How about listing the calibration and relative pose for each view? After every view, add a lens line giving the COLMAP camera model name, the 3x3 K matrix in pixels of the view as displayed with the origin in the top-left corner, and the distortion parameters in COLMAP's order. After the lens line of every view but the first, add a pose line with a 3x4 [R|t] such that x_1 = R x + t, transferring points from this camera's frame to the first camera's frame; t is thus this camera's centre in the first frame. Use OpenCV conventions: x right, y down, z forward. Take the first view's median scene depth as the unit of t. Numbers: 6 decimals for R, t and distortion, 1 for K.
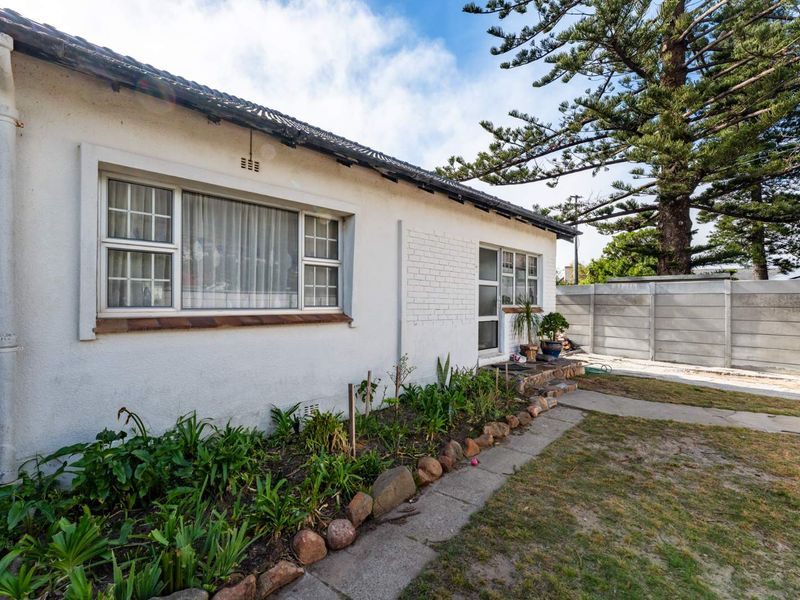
lens RADIAL K [[359.8, 0, 399.4], [0, 359.8, 300.9], [0, 0, 1]] dist [0.000298, 0.000077]
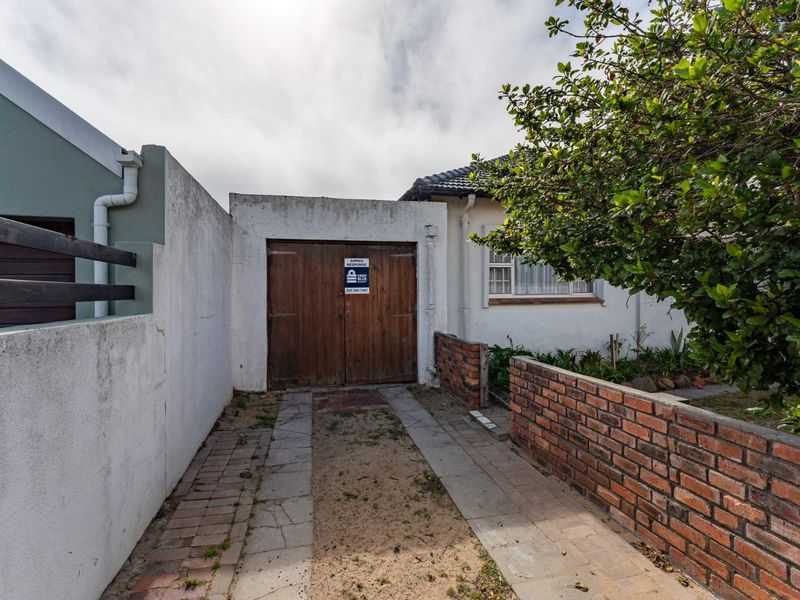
lens RADIAL K [[359.8, 0, 405.1], [0, 359.8, 294.5], [0, 0, 1]] dist [0.000298, 0.000077]
pose [[0.860200, -0.011164, -0.509835, -0.069151], [0.015017, 0.999881, 0.003443, 0.004026], [0.509736, -0.010617, 0.860265, -0.726364]]
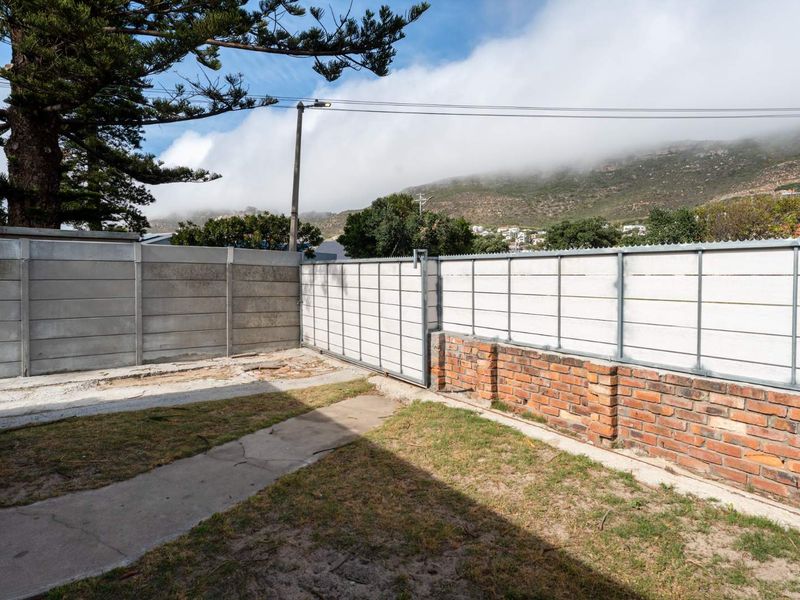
lens RADIAL K [[454.4, 0, 396.1], [0, 454.4, 278.1], [0, 0, 1]] dist [-0.003202, 0.002316]
pose [[0.150805, -0.011556, 0.988496, 0.160680], [-0.006154, 0.999901, 0.012628, -0.003236], [-0.988544, -0.007987, 0.150719, 0.594249]]
